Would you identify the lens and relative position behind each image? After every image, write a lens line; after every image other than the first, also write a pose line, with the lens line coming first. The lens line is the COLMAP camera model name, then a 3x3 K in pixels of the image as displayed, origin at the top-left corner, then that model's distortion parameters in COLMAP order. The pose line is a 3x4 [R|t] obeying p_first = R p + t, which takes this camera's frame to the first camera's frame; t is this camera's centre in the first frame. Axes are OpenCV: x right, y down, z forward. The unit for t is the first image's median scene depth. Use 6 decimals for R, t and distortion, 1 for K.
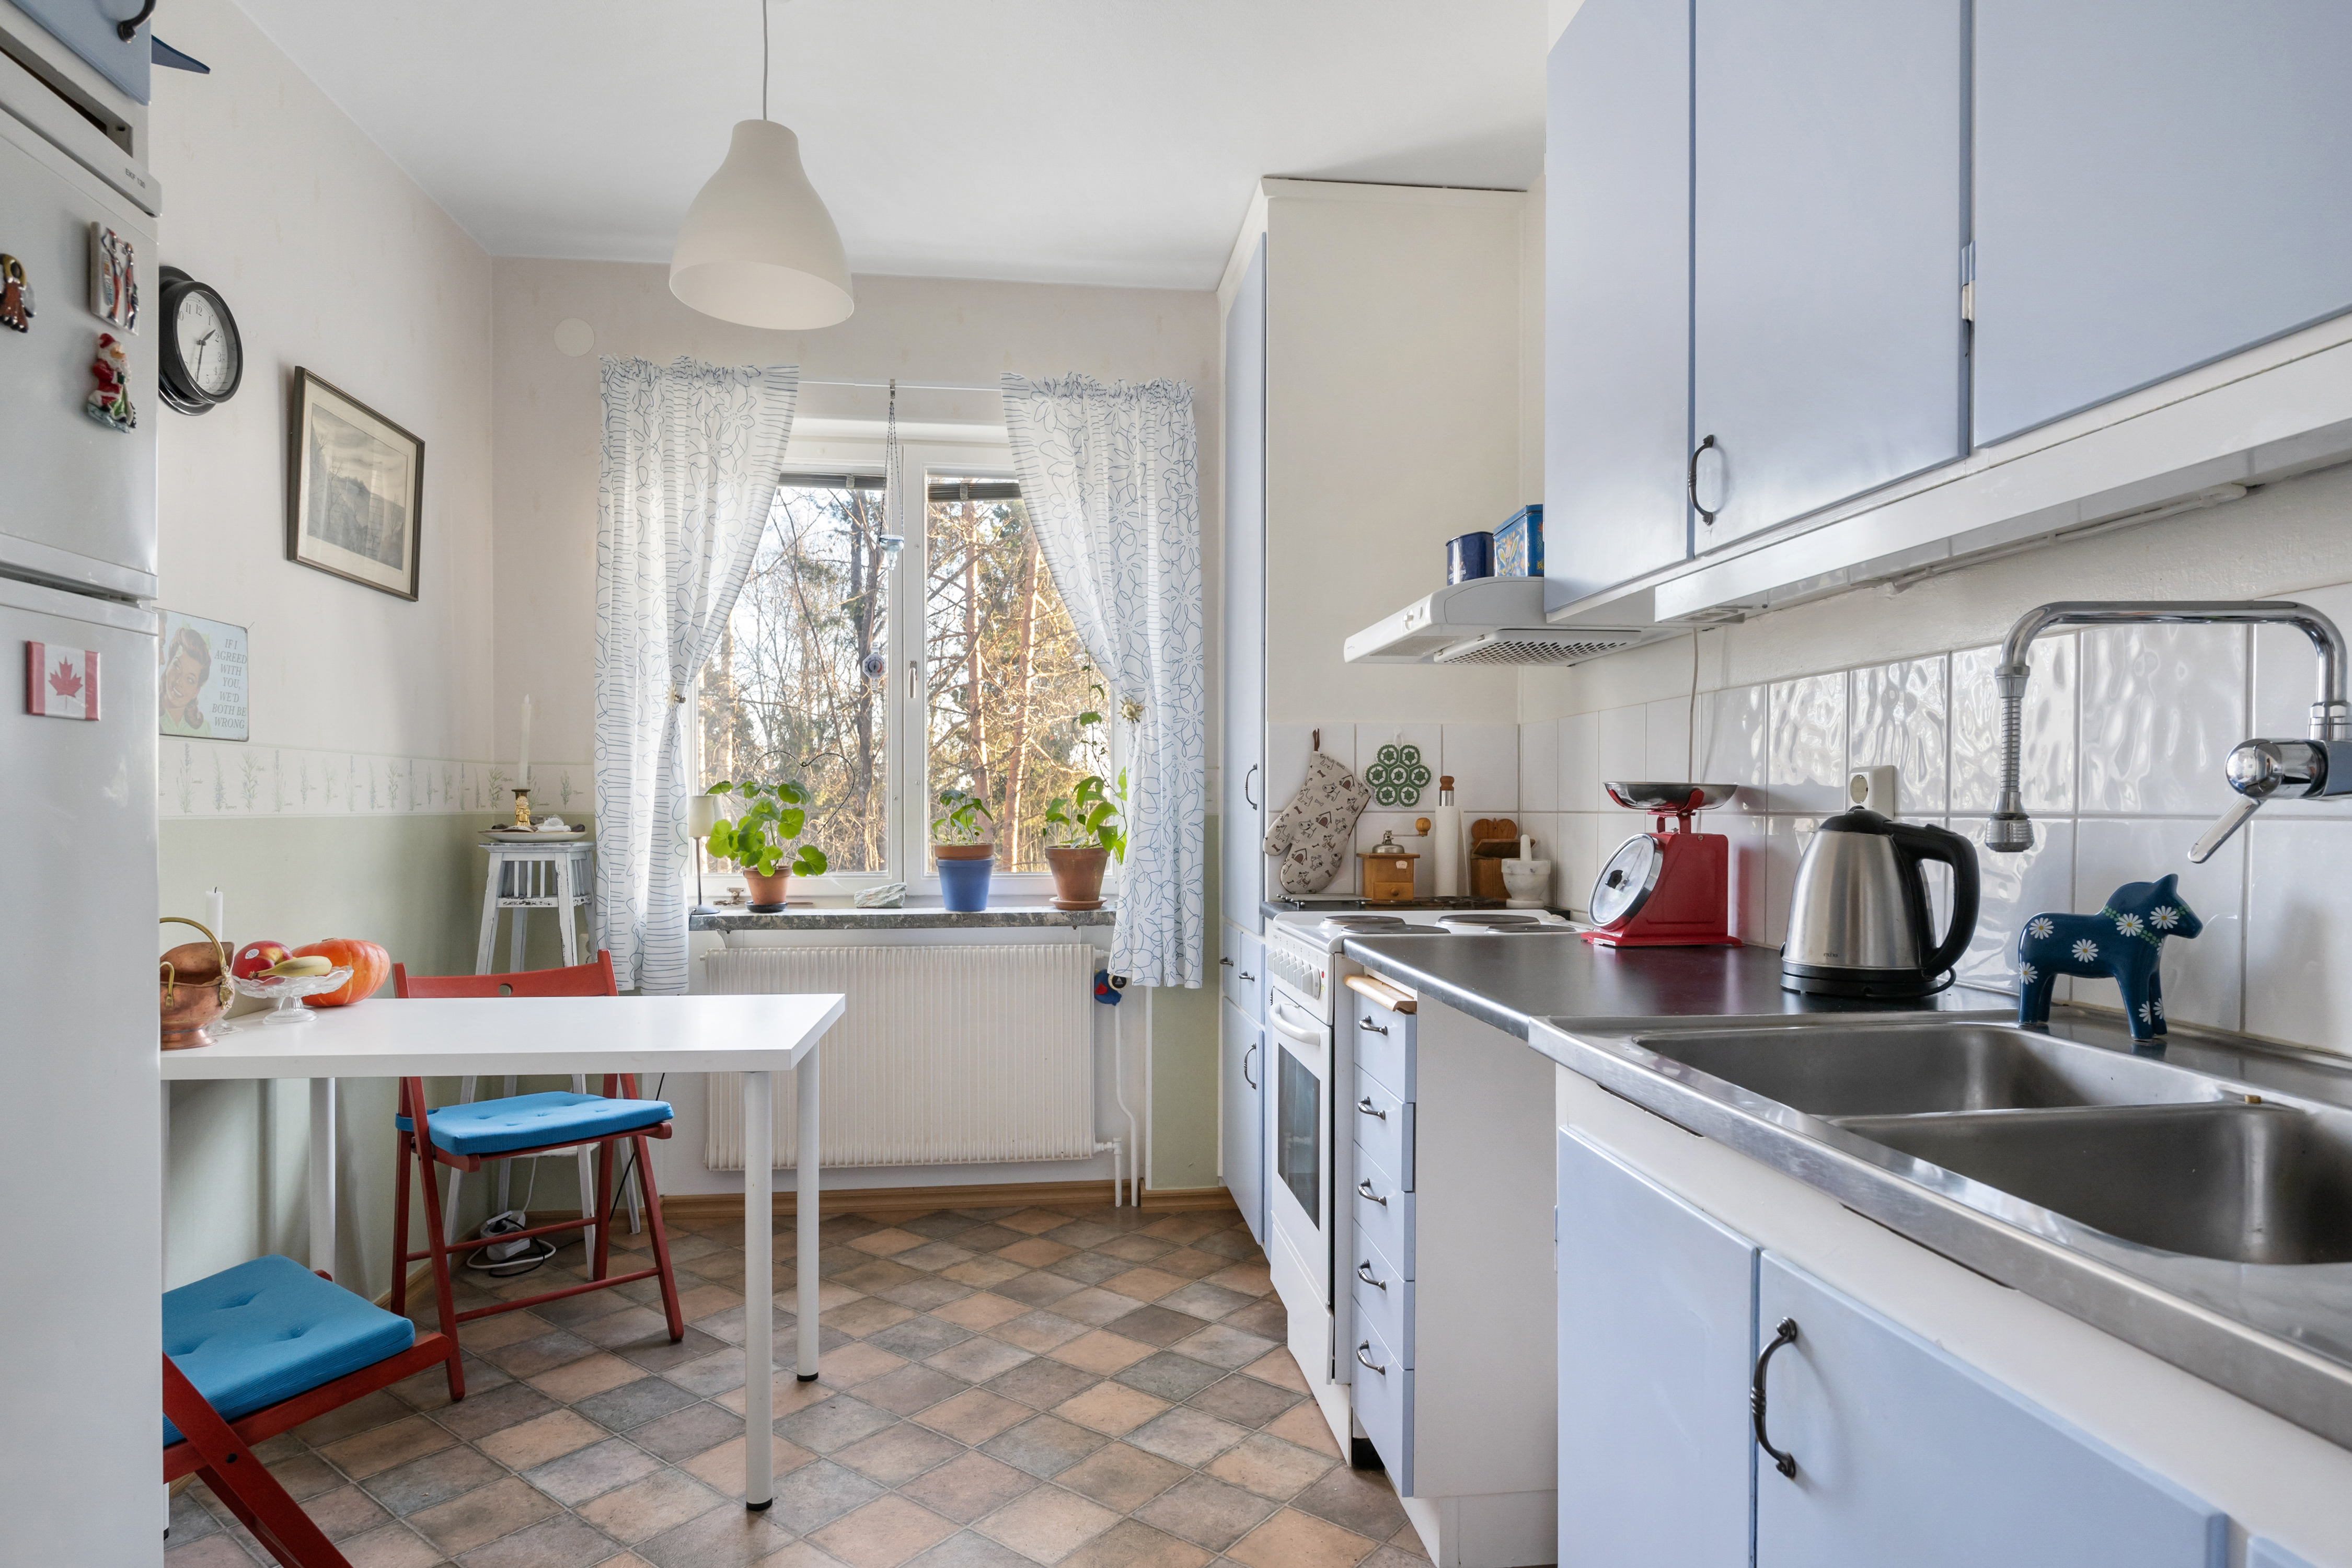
lens RADIAL K [[1333.0, 0, 1177.6], [0, 1333.0, 797.6], [0, 0, 1]] dist [-0.007157, -0.001075]
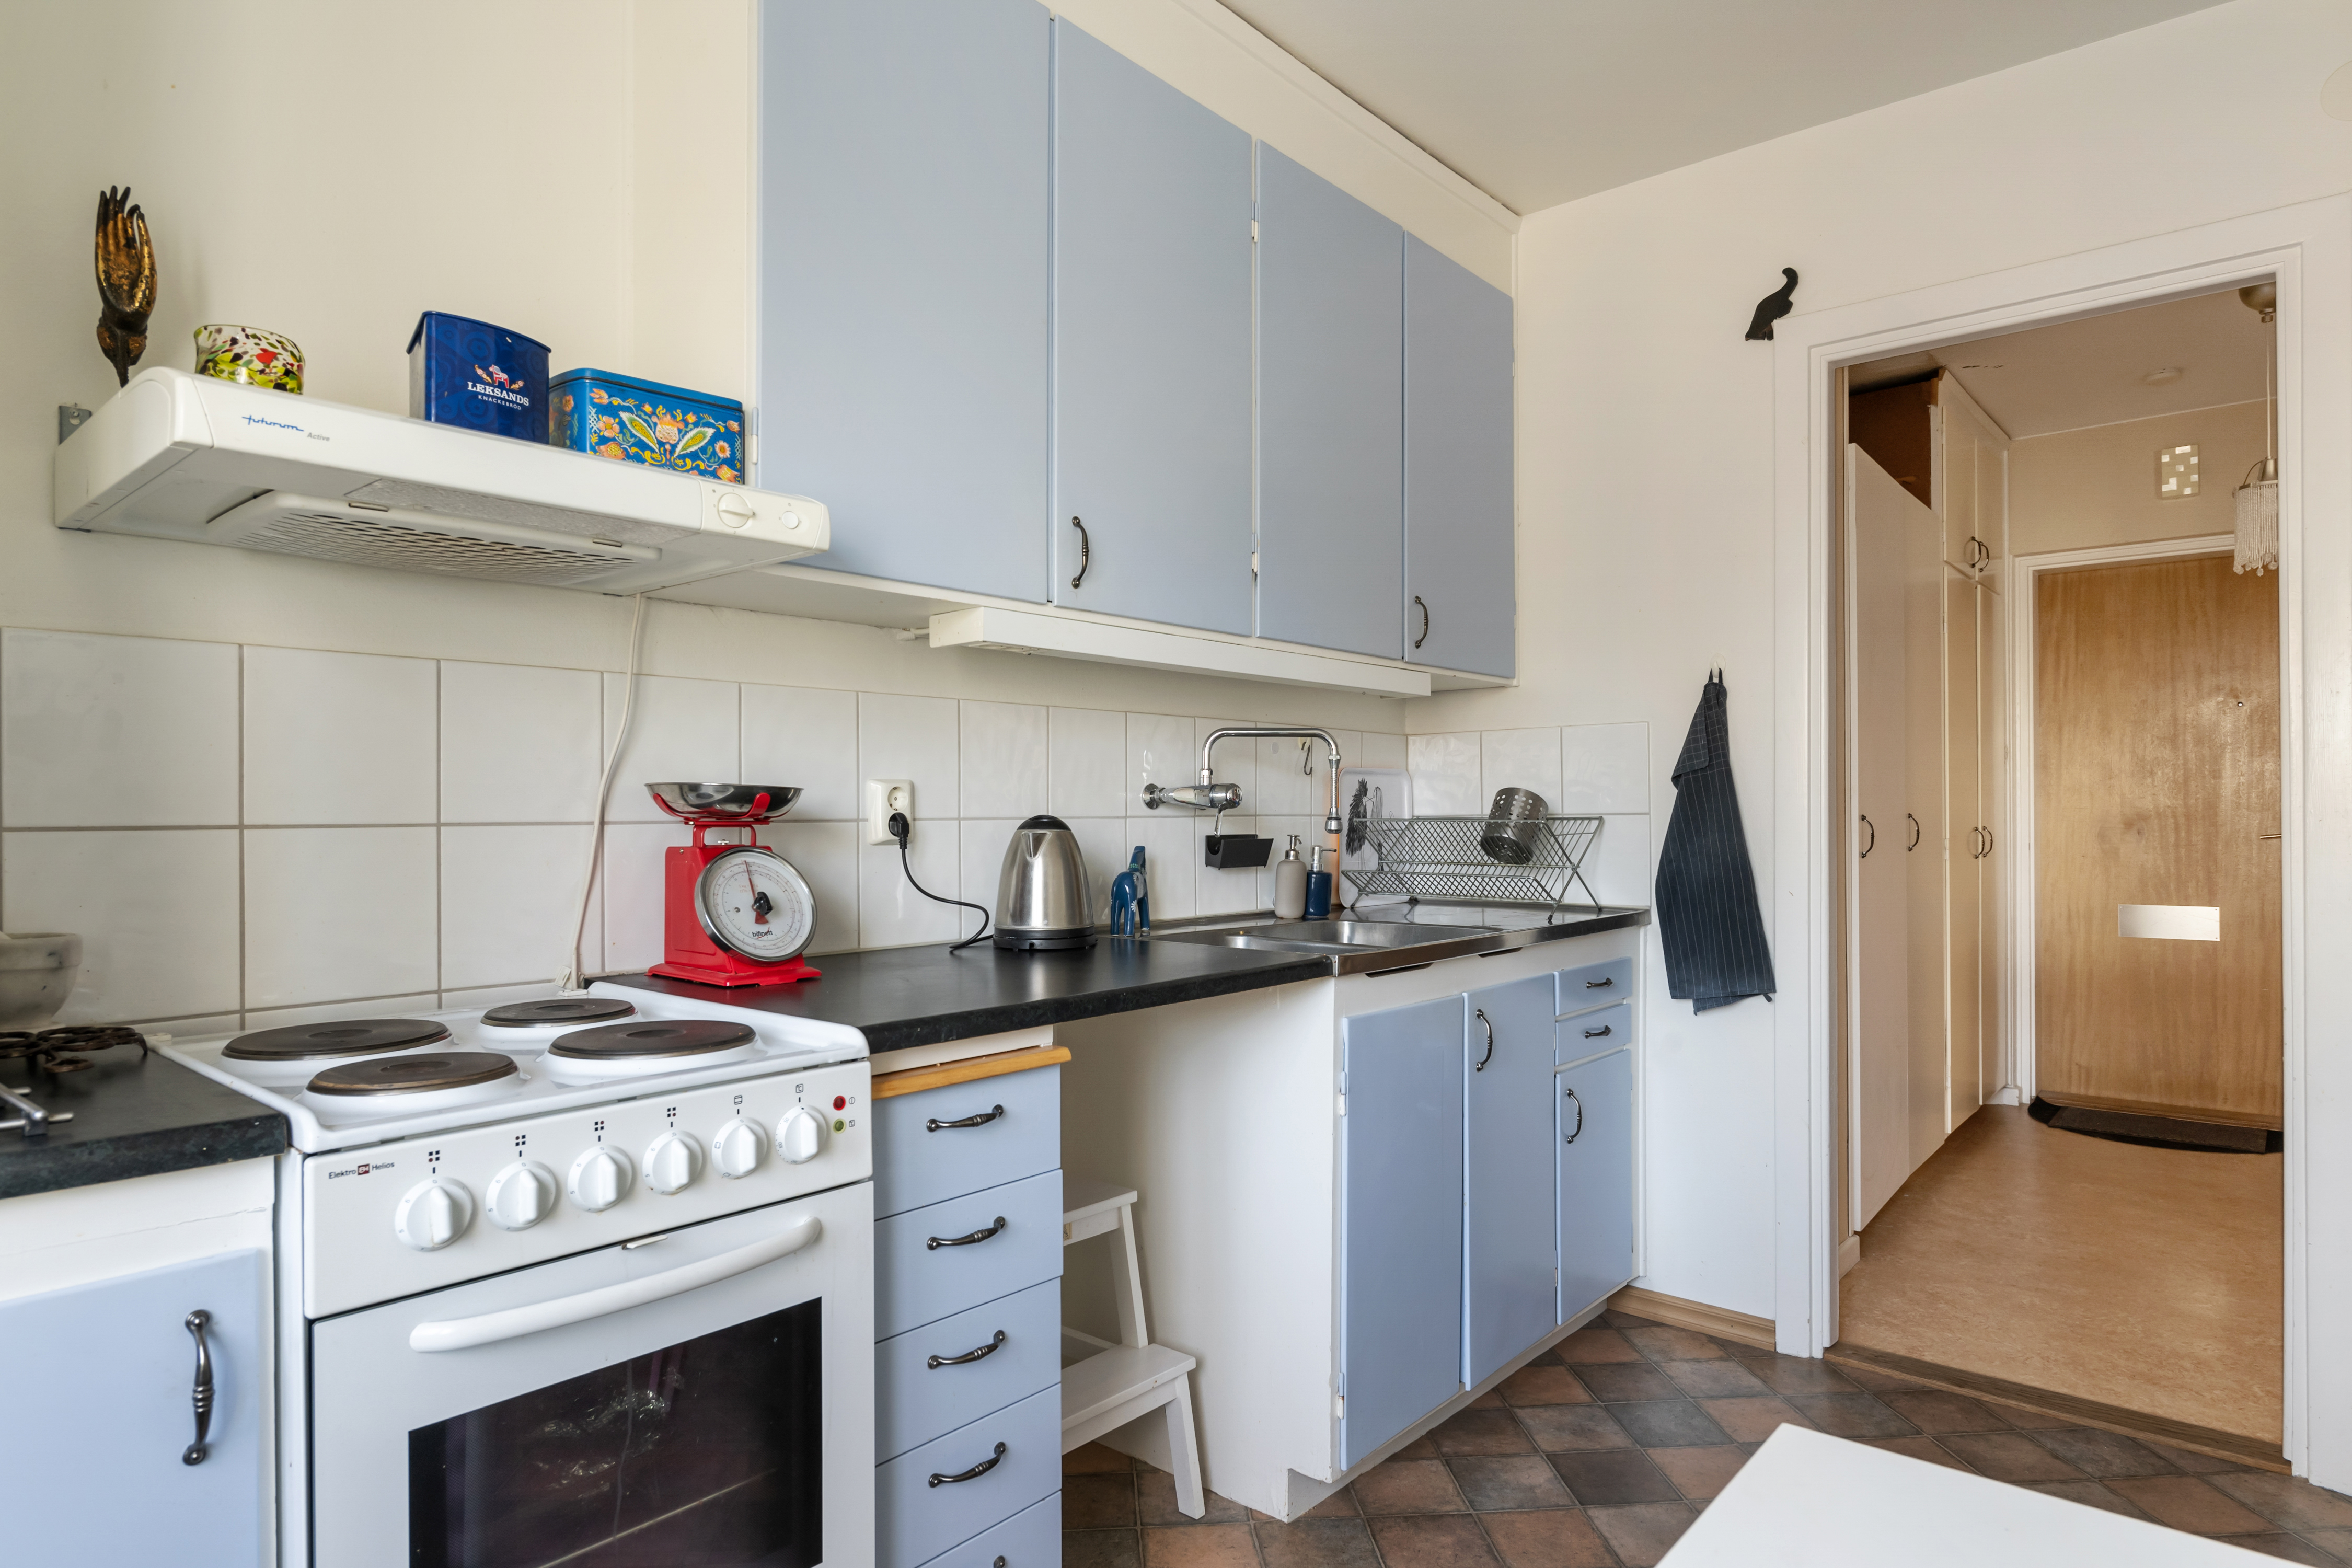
lens RADIAL K [[1333.0, 0, 1173.6], [0, 1333.0, 794.7], [0, 0, 1]] dist [-0.007157, -0.001075]
pose [[-0.673784, 0.005512, 0.738908, -0.429592], [-0.005430, 0.999908, -0.012410, 0.002243], [-0.738909, -0.012374, -0.673692, 1.740378]]
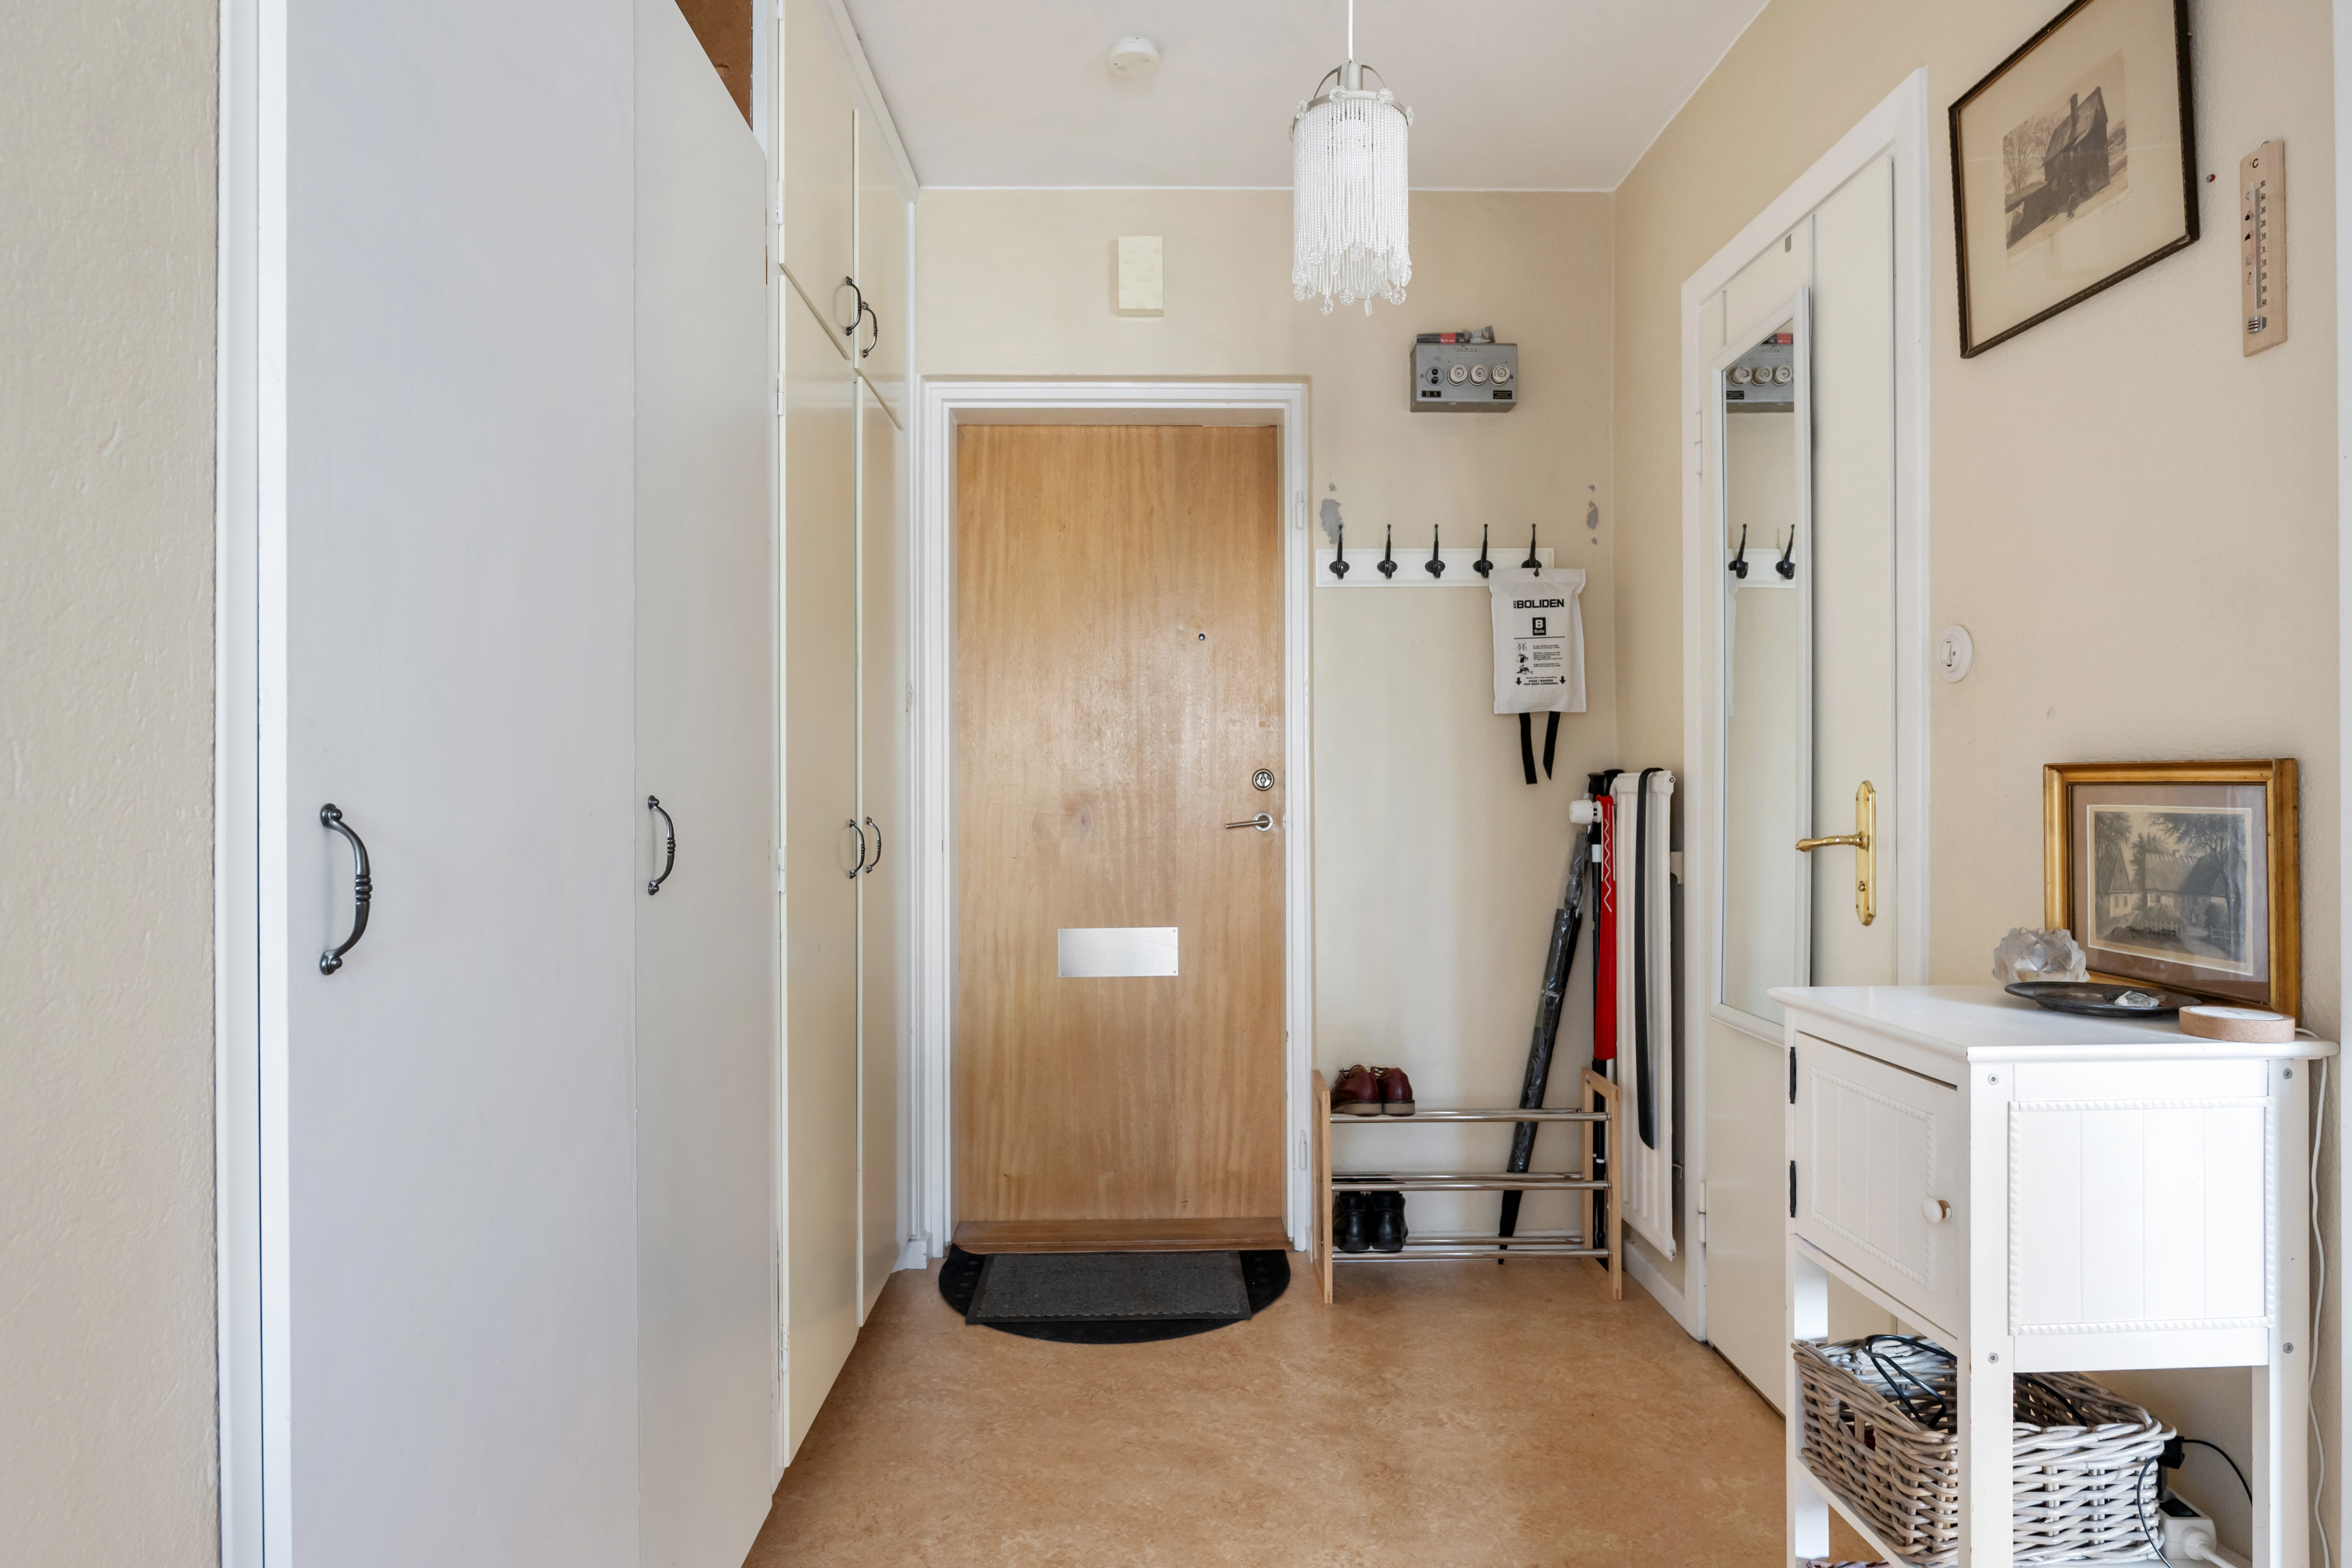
lens RADIAL K [[1333.0, 0, 1175.3], [0, 1333.0, 781.6], [0, 0, 1]] dist [-0.007157, -0.001075]
pose [[-0.994763, 0.002174, 0.102187, -0.205261], [0.001181, 0.999952, -0.009776, -0.000139], [-0.102203, -0.009604, -0.994717, 0.828598]]
